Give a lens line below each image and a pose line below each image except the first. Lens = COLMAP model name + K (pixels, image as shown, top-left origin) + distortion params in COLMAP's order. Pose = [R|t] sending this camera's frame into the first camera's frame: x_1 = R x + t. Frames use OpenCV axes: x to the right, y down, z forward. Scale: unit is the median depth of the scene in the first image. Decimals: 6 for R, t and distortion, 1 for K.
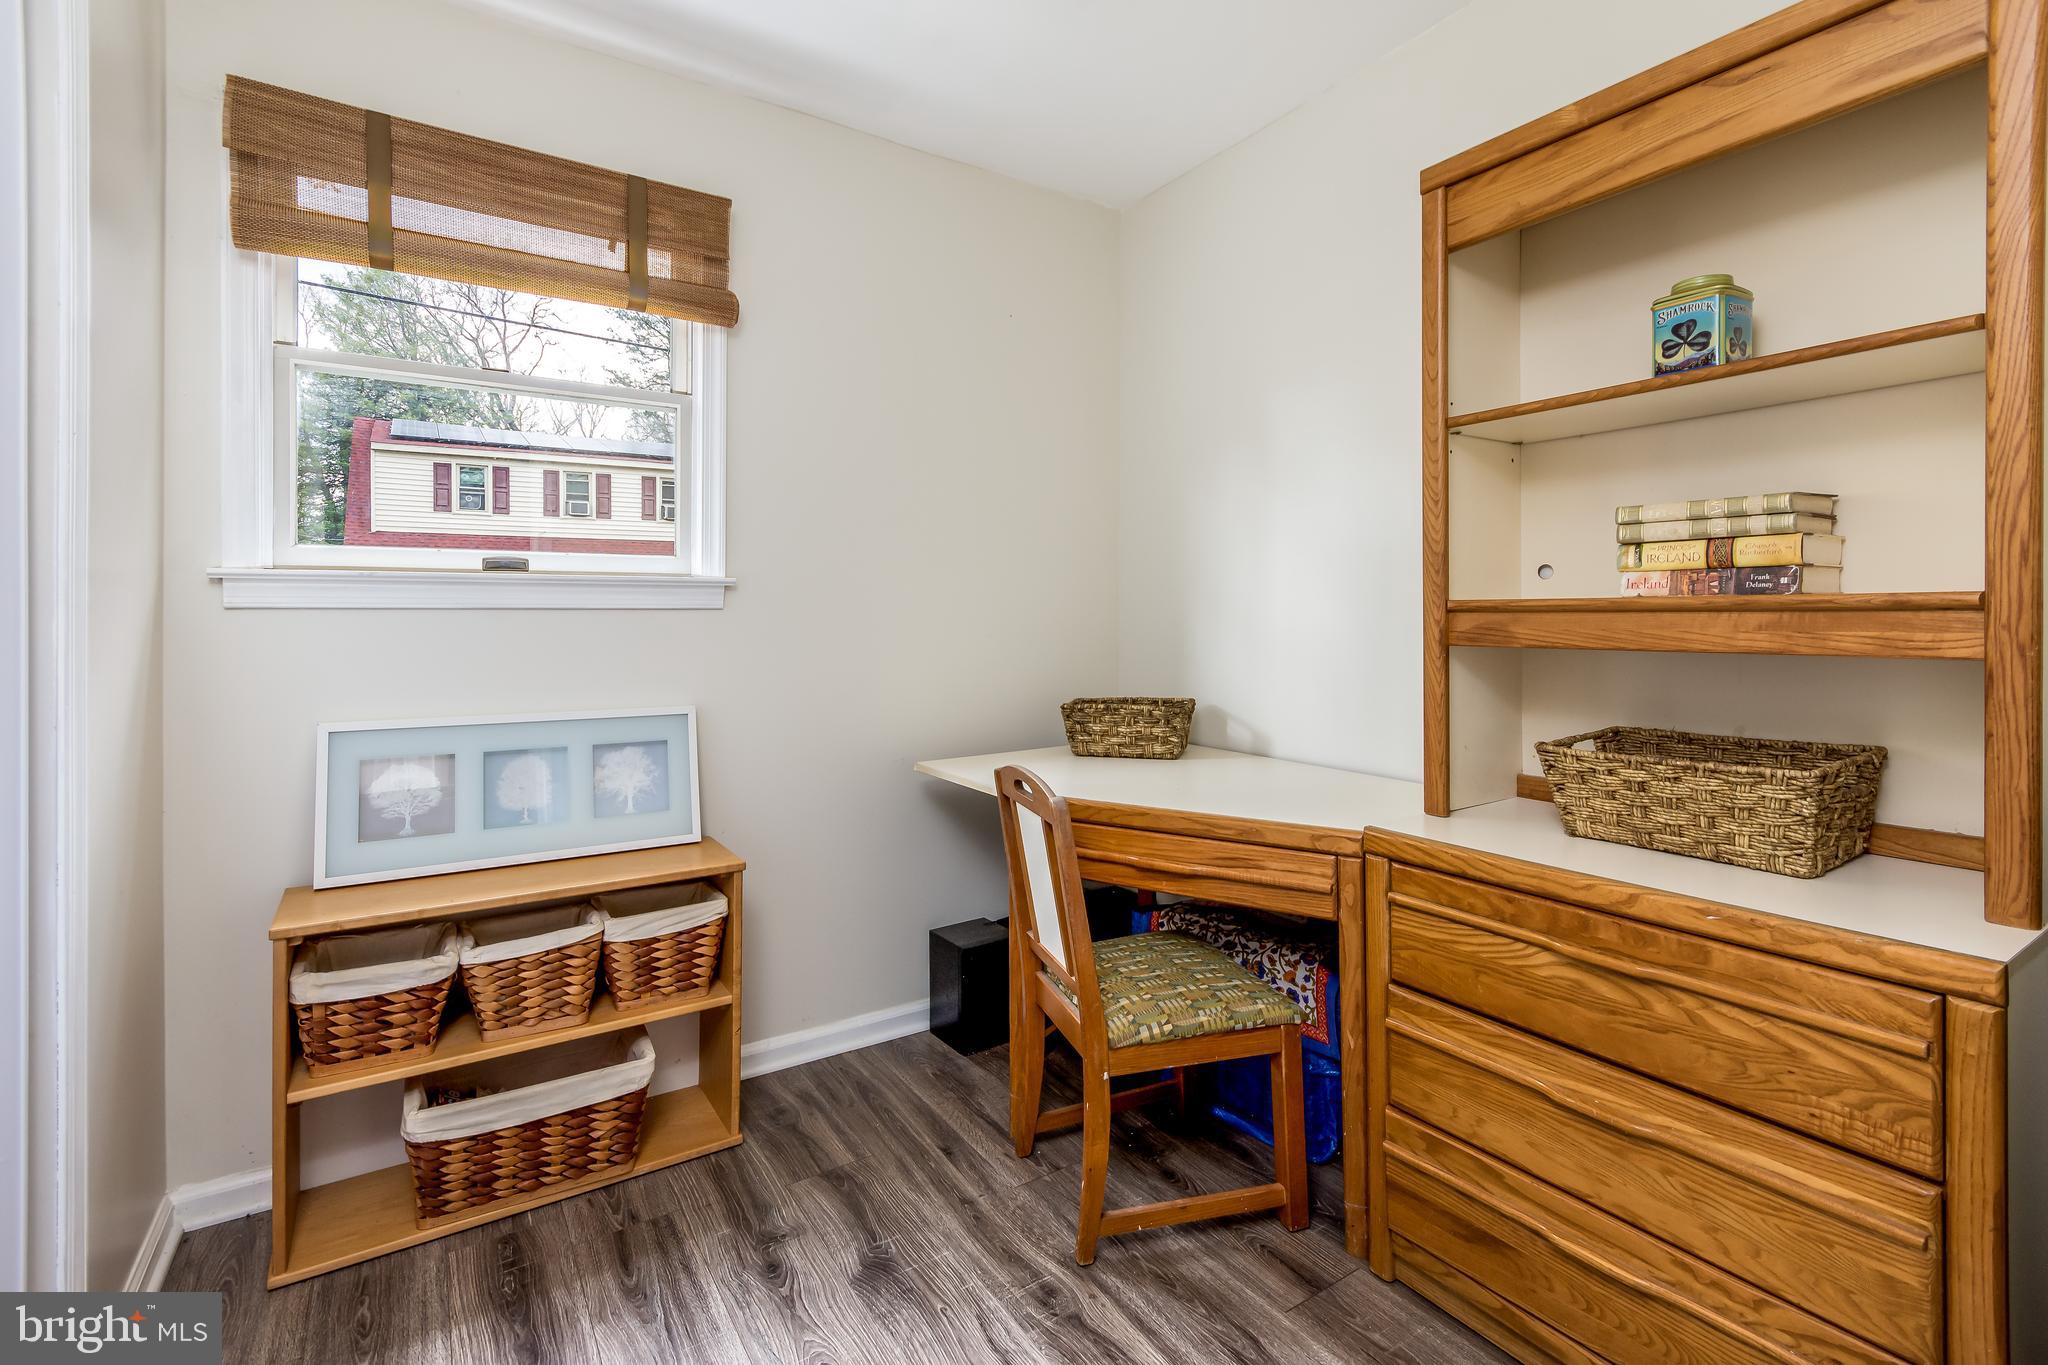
lens RADIAL K [[934.6, 0, 1028.6], [0, 934.6, 620.9], [0, 0, 1]] dist [0.006567, -0.000251]
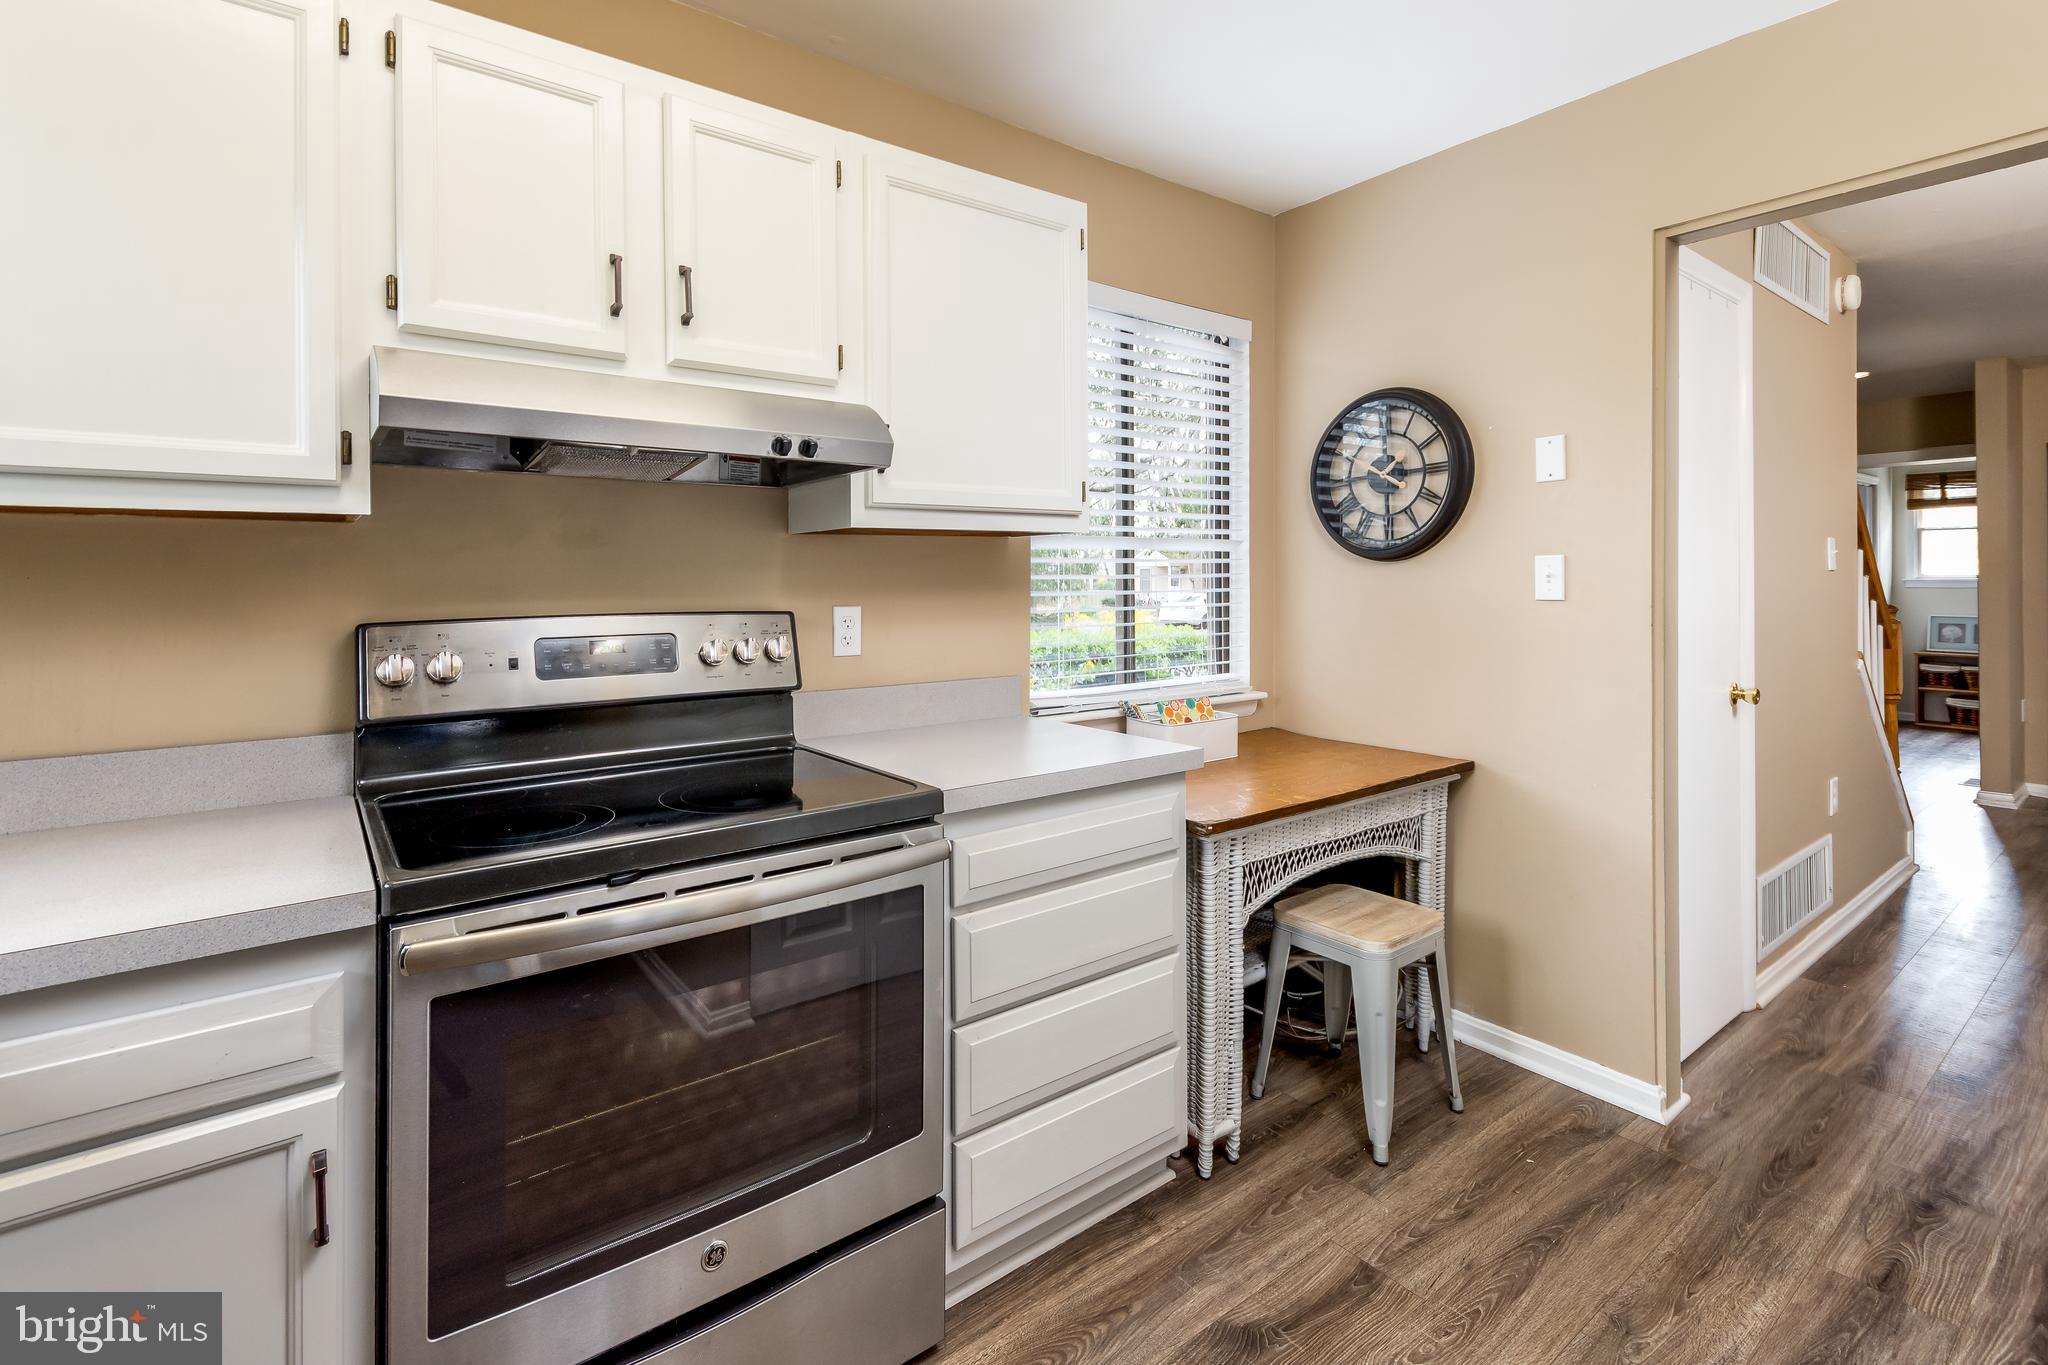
lens RADIAL K [[934.6, 0, 1007.1], [0, 934.6, 593.8], [0, 0, 1]] dist [0.006567, -0.000251]
pose [[0.055188, 0.010769, -0.998418, 3.738794], [0.010485, 0.999880, 0.011364, -0.101753], [0.998421, -0.011096, 0.055068, -3.914457]]
